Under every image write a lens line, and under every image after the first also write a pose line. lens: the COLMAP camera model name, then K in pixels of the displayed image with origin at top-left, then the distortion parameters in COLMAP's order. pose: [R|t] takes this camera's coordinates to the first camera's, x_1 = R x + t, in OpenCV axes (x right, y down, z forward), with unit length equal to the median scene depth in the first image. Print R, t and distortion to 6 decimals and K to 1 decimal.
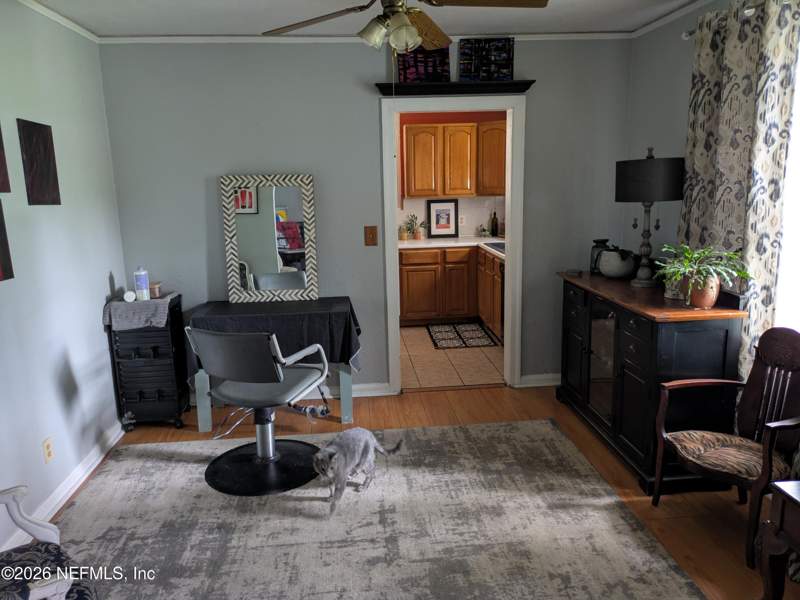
lens RADIAL K [[594.1, 0, 396.3], [0, 594.1, 297.0], [0, 0, 1]] dist [0.034805, -0.031058]
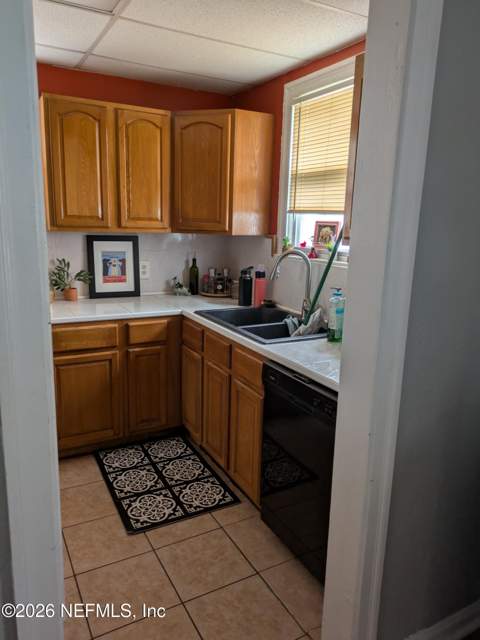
lens RADIAL K [[475.3, 0, 237.4], [0, 475.3, 321.3], [0, 0, 1]] dist [0.034805, -0.031058]
pose [[0.916672, -0.031185, 0.398422, -0.003581], [0.029374, 0.999512, 0.010652, -0.079380], [-0.398559, 0.001939, 0.917141, 0.514244]]
